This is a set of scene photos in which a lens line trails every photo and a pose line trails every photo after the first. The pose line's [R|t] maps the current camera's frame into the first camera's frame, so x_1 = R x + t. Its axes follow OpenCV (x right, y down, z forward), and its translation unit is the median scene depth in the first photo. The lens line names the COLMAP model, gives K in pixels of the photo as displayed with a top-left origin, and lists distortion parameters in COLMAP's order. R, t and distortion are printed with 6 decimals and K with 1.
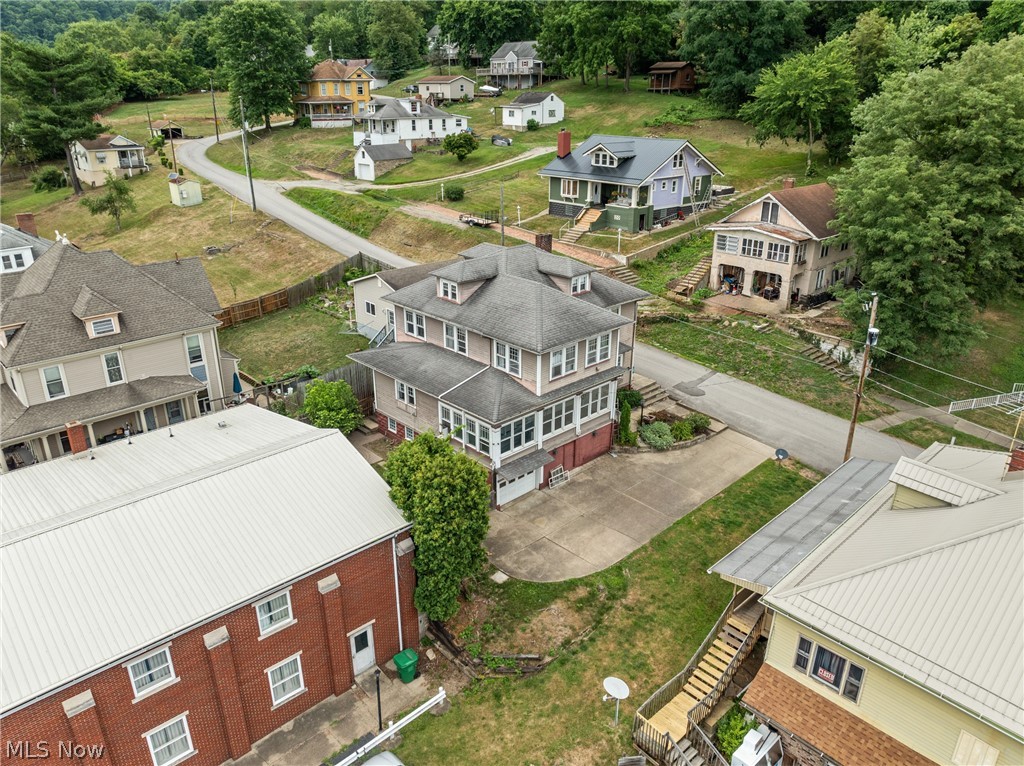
lens RADIAL K [[719.8, 0, 516.8], [0, 719.8, 380.2], [0, 0, 1]] dist [-0.023669, -0.000937]
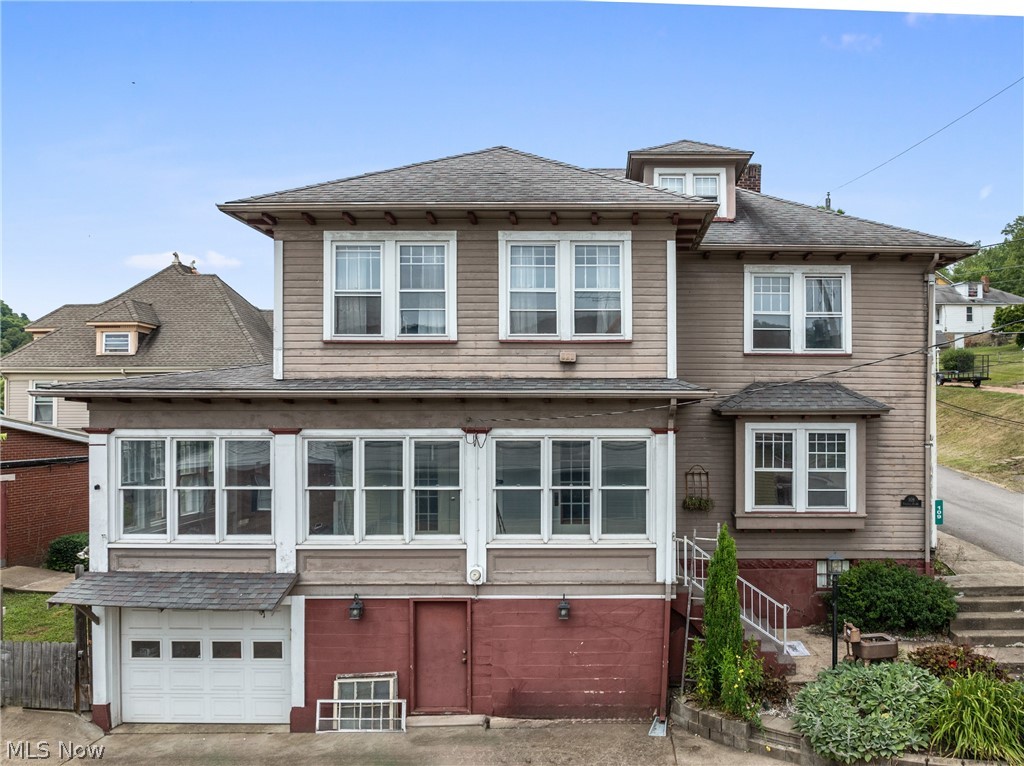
lens RADIAL K [[798.6, 0, 627.8], [0, 798.6, 411.7], [0, 0, 1]] dist [-0.030894, 0.000808]
pose [[0.735073, -0.008572, -0.677934, 0.235276], [-0.251563, 0.925093, -0.284463, 0.059216], [0.629591, 0.379644, 0.677854, 0.543198]]
